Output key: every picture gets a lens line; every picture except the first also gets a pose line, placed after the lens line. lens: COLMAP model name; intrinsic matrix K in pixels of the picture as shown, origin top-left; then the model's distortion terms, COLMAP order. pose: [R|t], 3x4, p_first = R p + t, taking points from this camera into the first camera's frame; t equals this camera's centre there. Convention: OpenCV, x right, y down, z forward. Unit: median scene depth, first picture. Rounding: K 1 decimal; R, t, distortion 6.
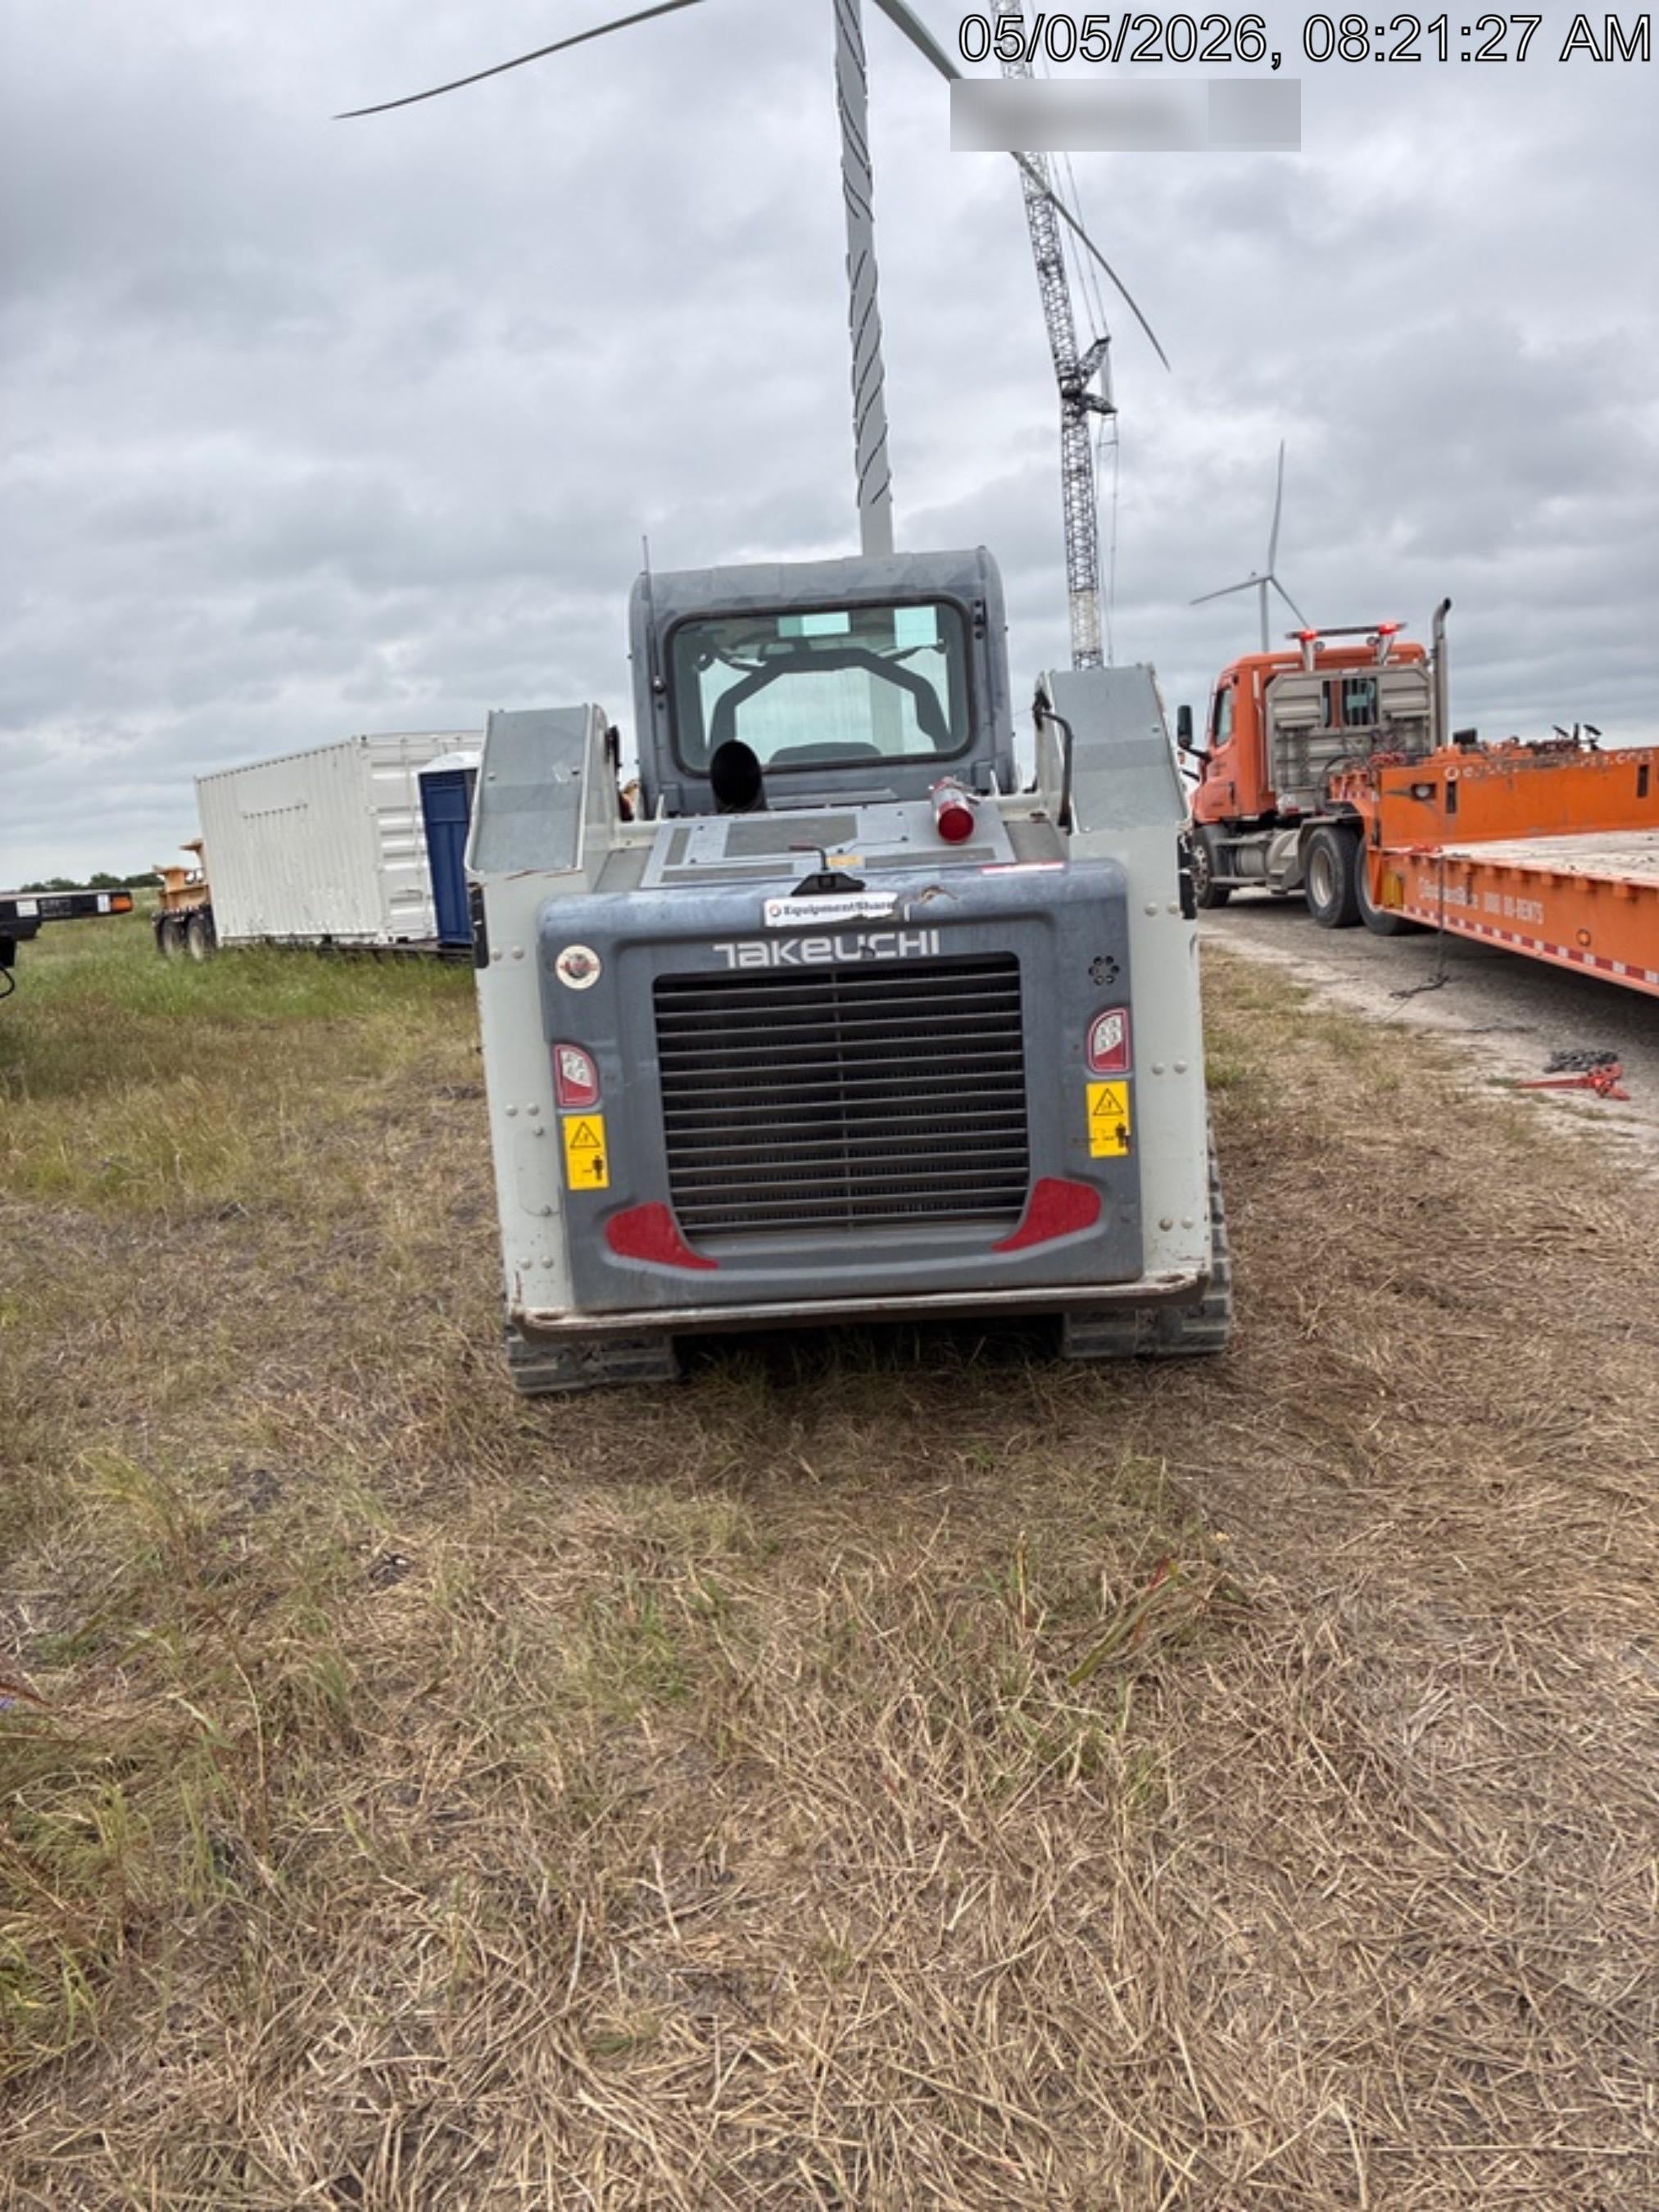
lens RADIAL K [[1643.7, 0, 826.9], [0, 1643.7, 1026.2], [0, 0, 1]] dist [0.046795, -0.001497]
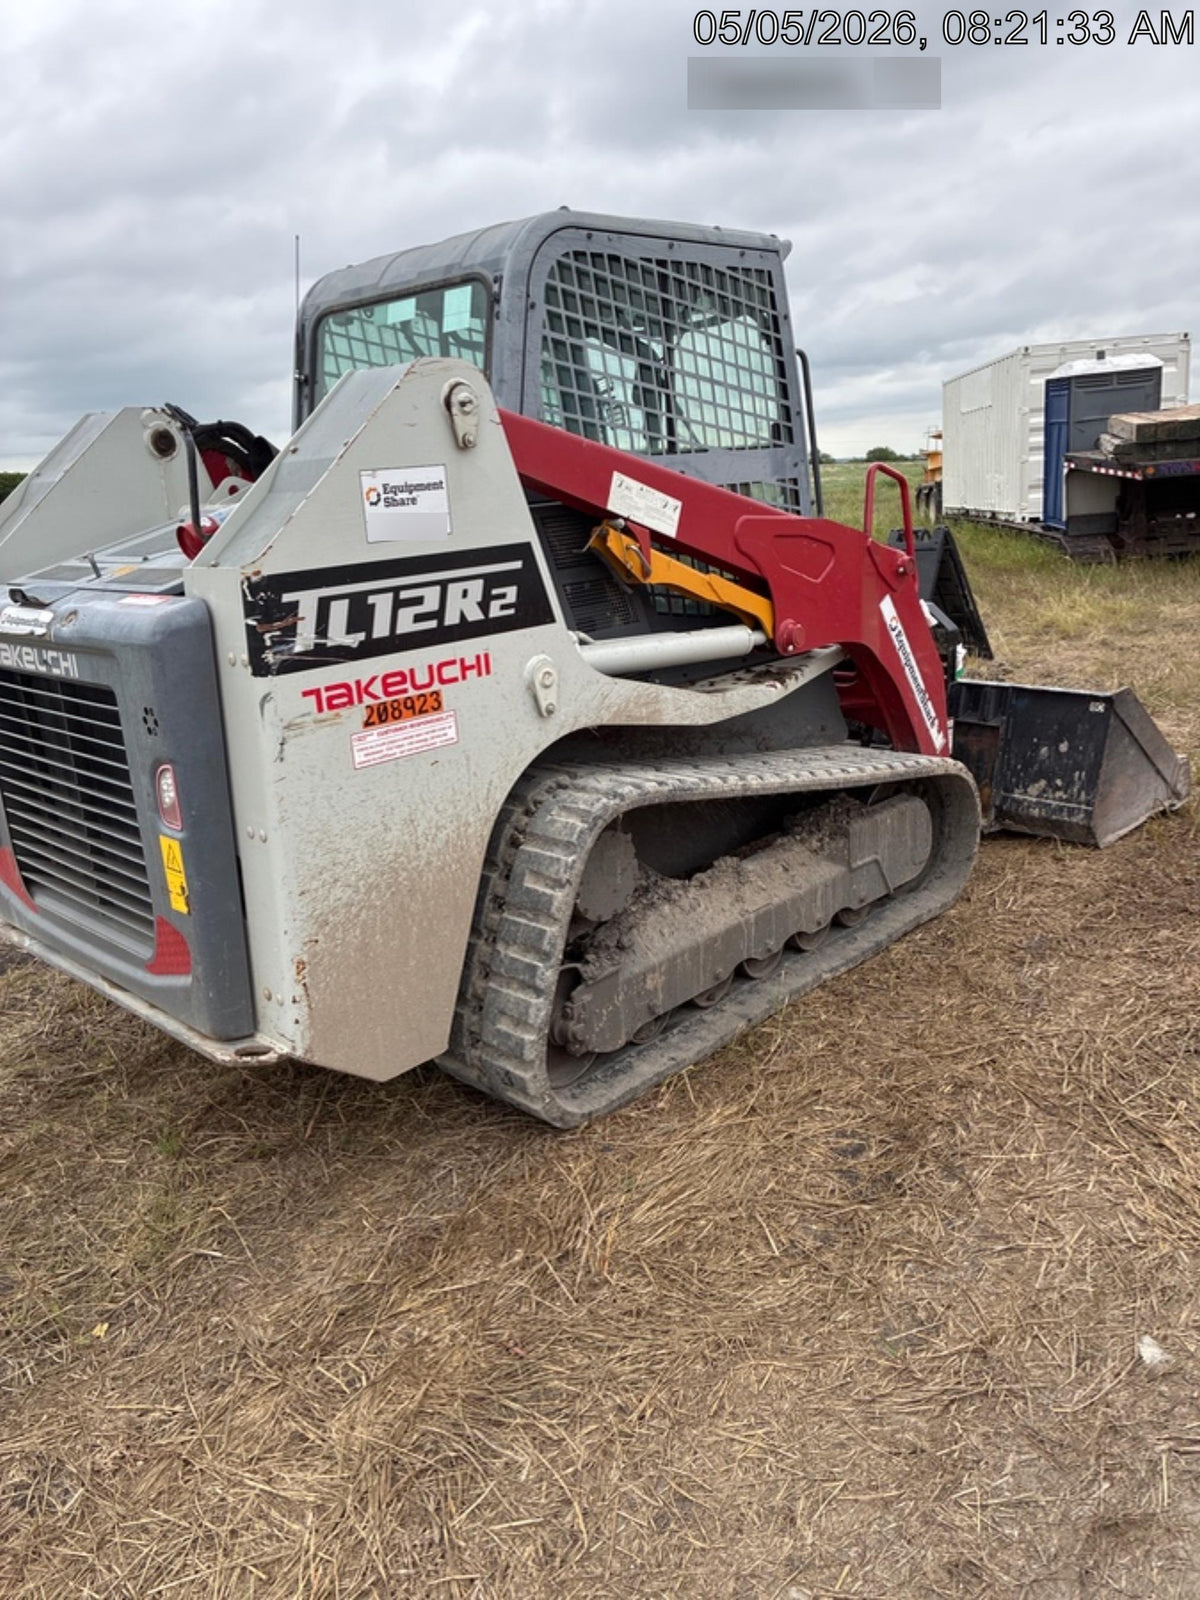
lens RADIAL K [[1188.9, 0, 598.2], [0, 1188.9, 742.3], [0, 0, 1]] dist [0.046795, -0.001497]
pose [[0.720849, 0.179512, -0.669442, 0.622951], [-0.074273, 0.980322, 0.182899, -0.127795], [0.689101, -0.082121, 0.719997, 0.534305]]
